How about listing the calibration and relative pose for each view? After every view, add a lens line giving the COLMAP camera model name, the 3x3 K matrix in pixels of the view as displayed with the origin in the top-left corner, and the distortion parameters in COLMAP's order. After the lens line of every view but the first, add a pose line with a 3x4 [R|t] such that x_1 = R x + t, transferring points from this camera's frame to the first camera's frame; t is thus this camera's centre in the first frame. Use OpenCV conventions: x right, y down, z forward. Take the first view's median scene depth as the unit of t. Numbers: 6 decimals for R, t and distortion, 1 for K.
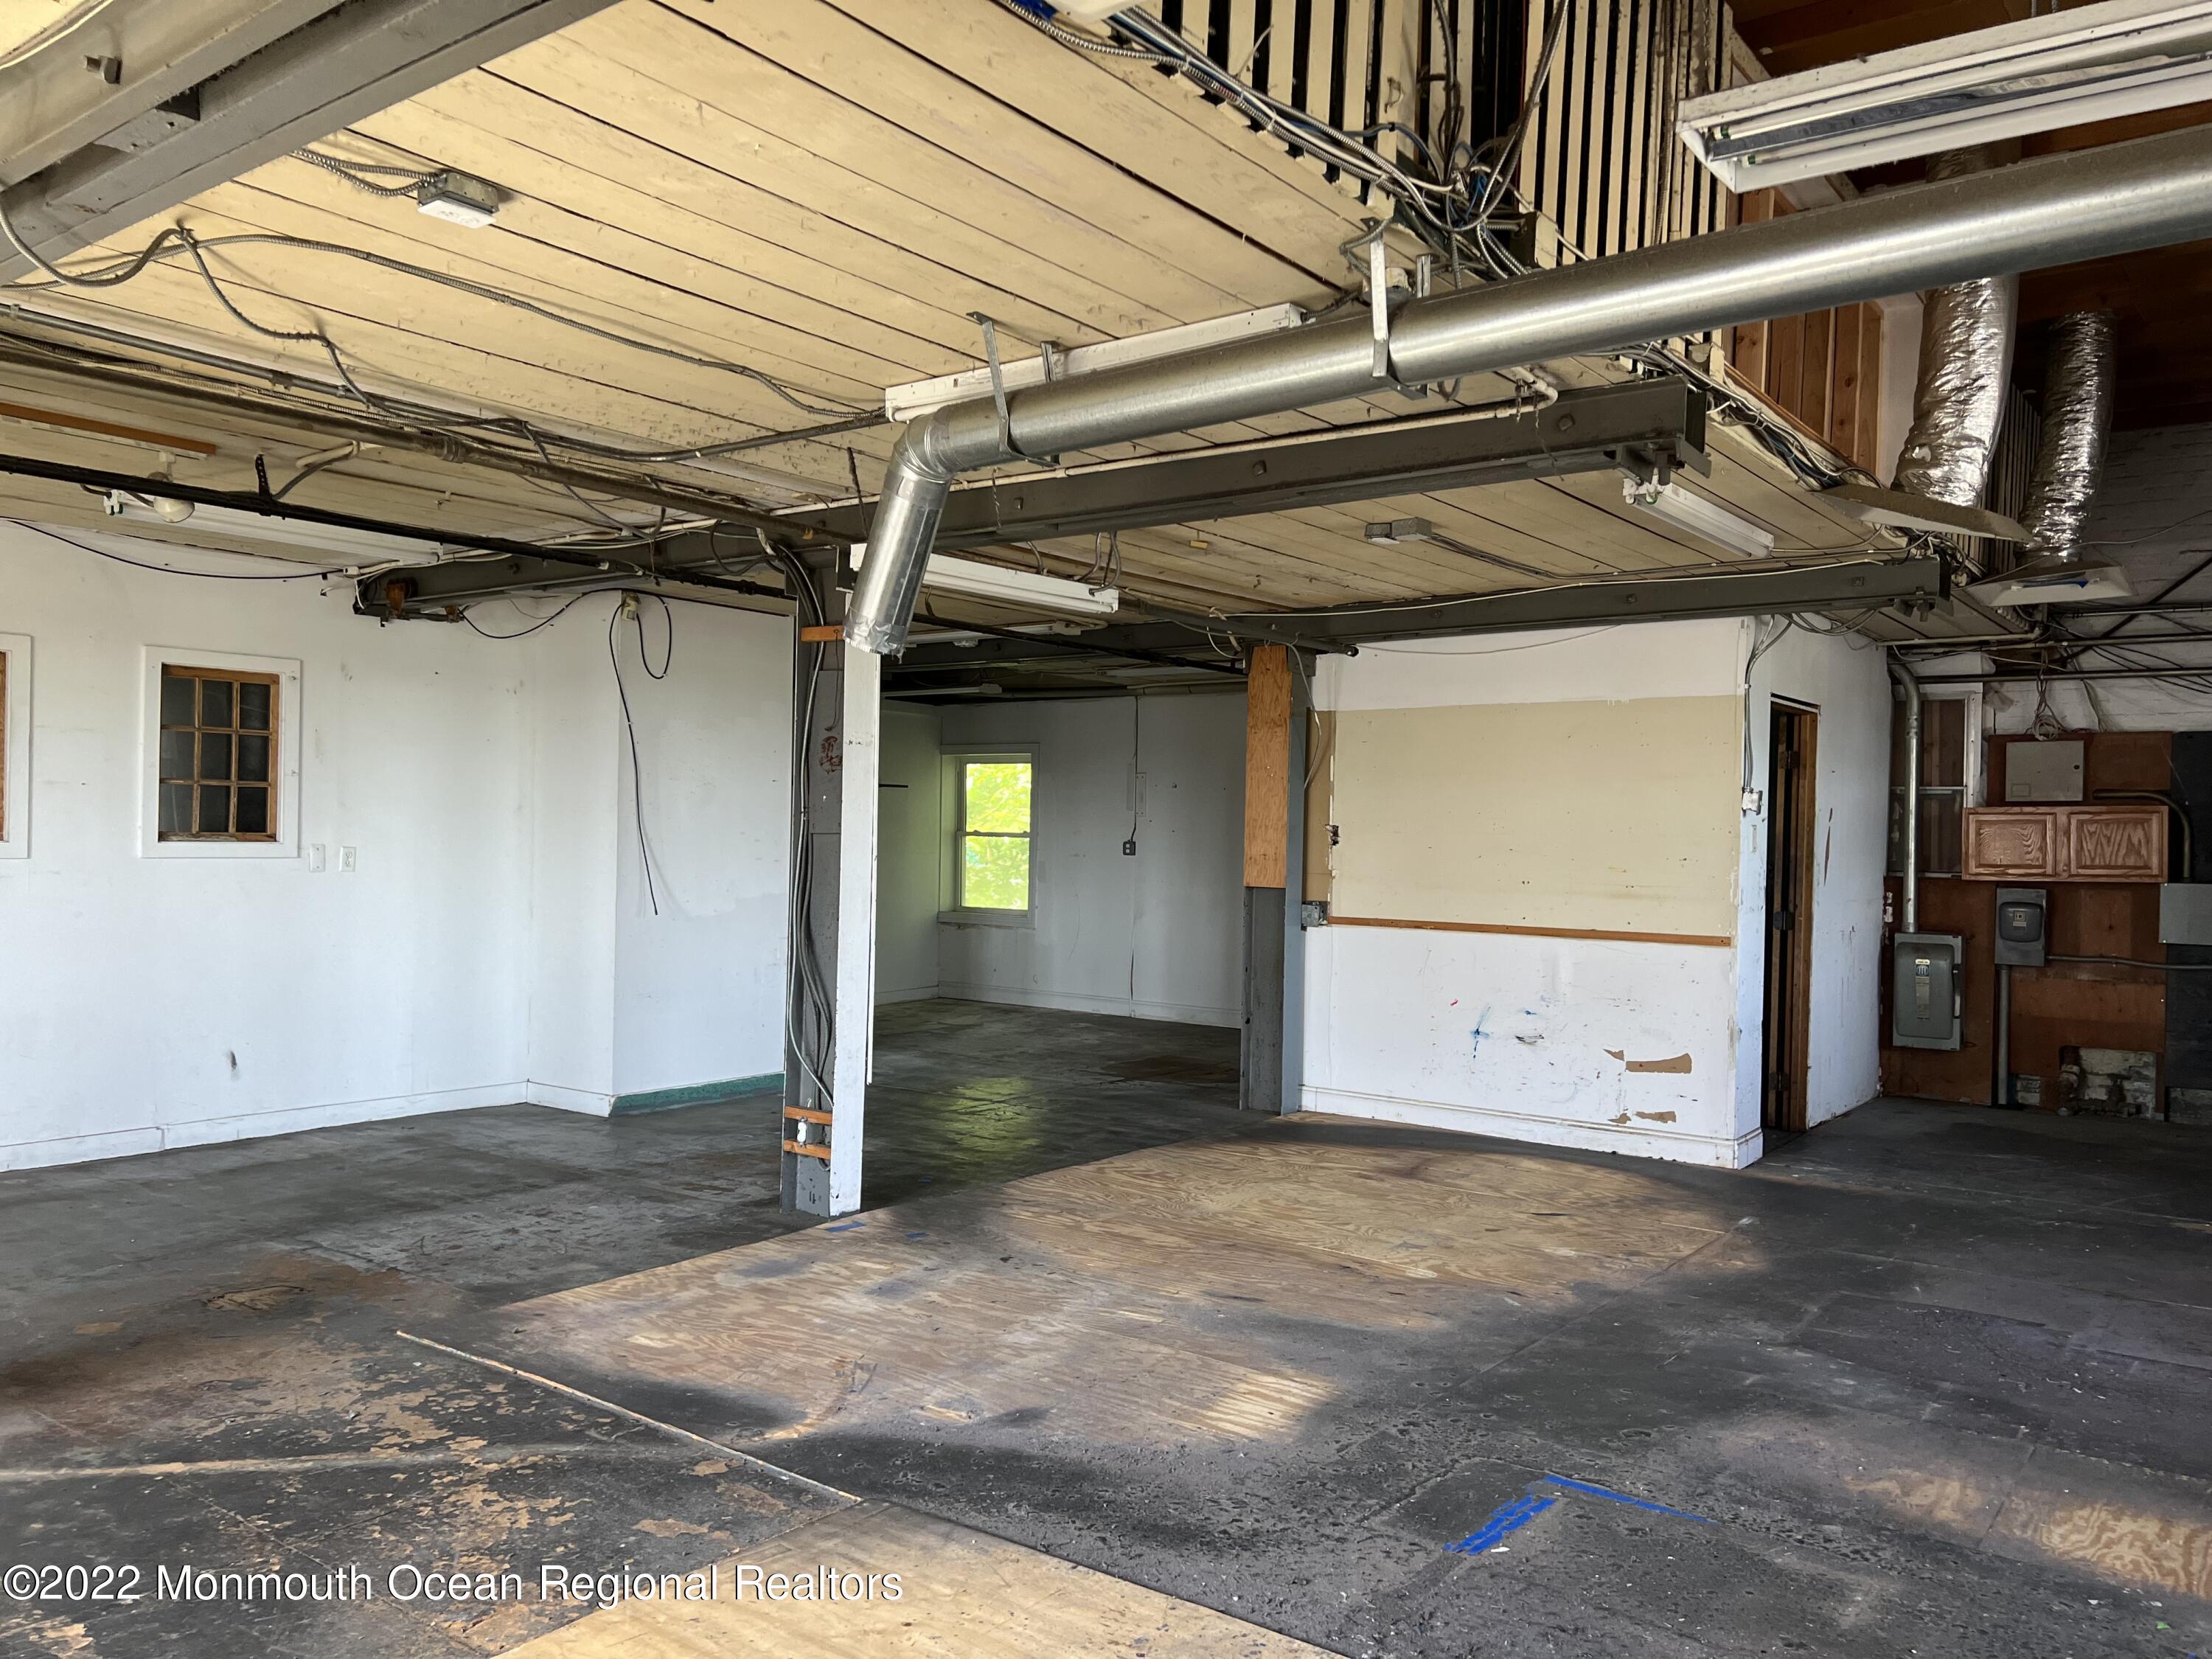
lens RADIAL K [[1659.2, 0, 1106.0], [0, 1659.2, 829.5], [0, 0, 1]] dist [0.075148, -0.098380]
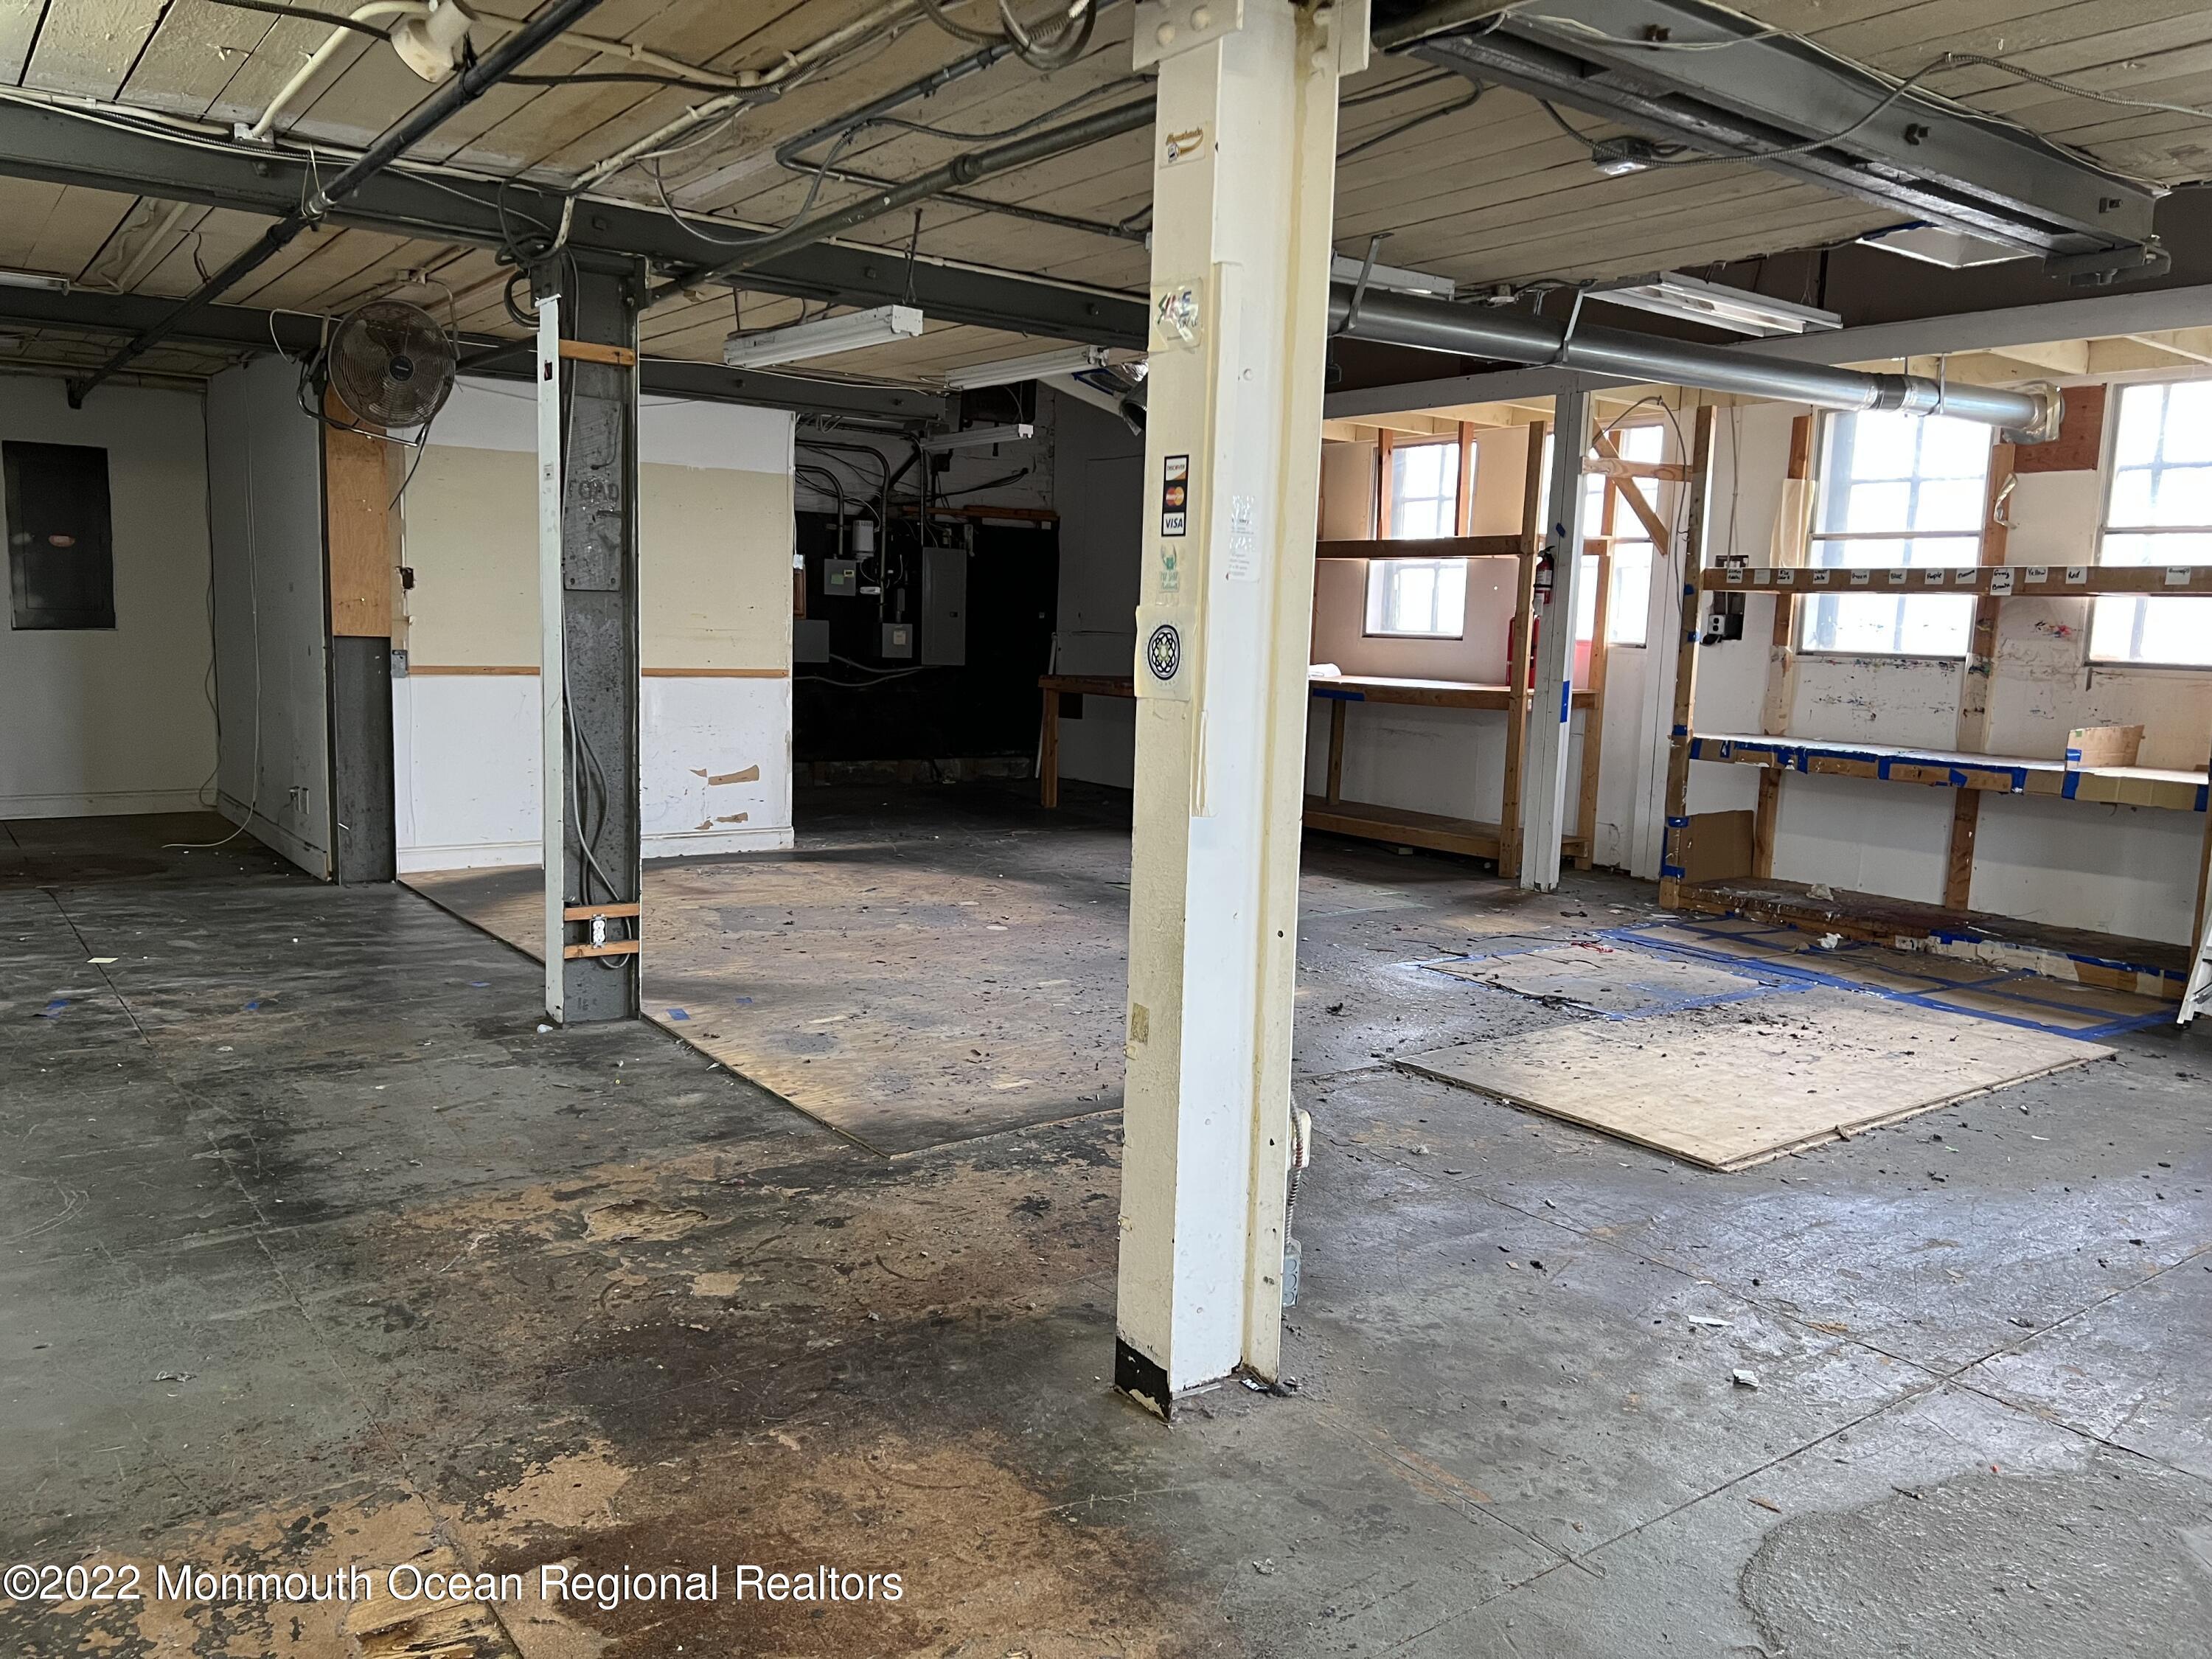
lens RADIAL K [[1663.4, 0, 1101.4], [0, 1663.4, 823.1], [0, 0, 1]] dist [0.118955, -0.198292]
pose [[0.282887, -0.128732, 0.950475, -1.096260], [-0.030446, 0.989248, 0.143045, -0.013170], [-0.958670, -0.069404, 0.275926, 0.579336]]
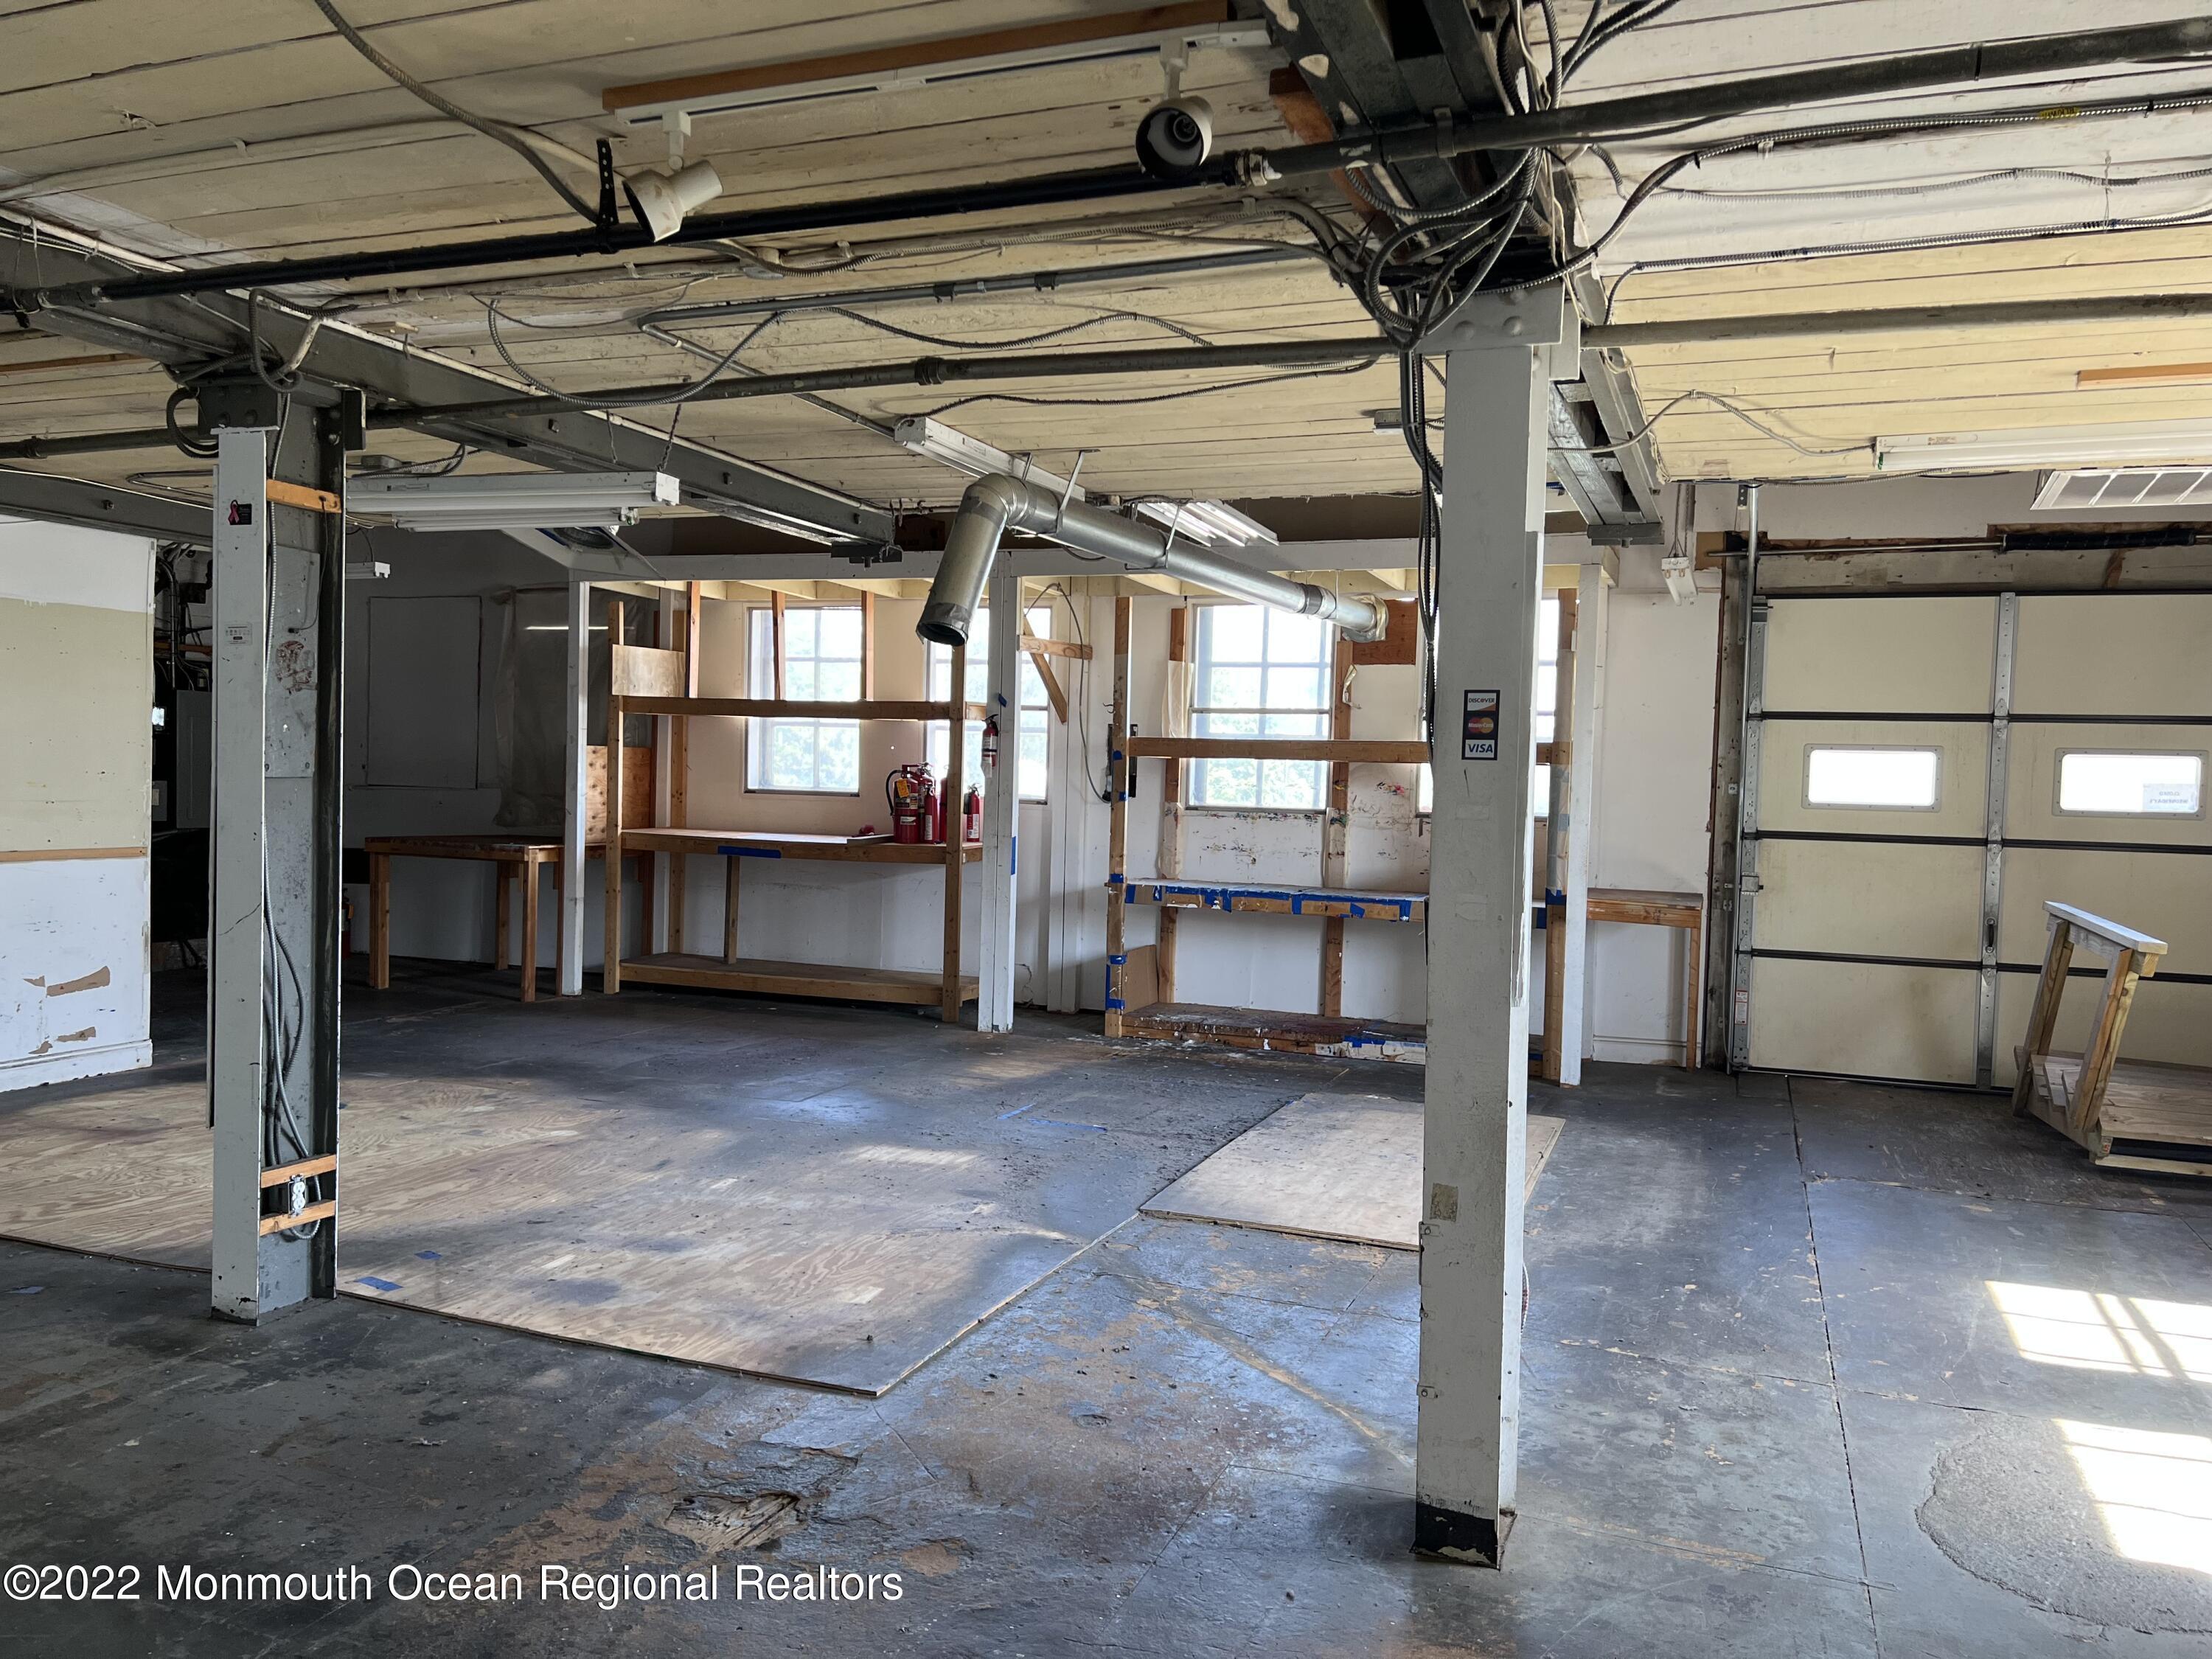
lens RADIAL K [[1659.2, 0, 1106.0], [0, 1659.2, 829.5], [0, 0, 1]] dist [0.075148, -0.098380]
pose [[-0.273793, -0.057350, 0.960077, -1.112023], [-0.036407, 0.998123, 0.049240, -0.027710], [-0.961099, -0.021471, -0.275367, 1.002678]]
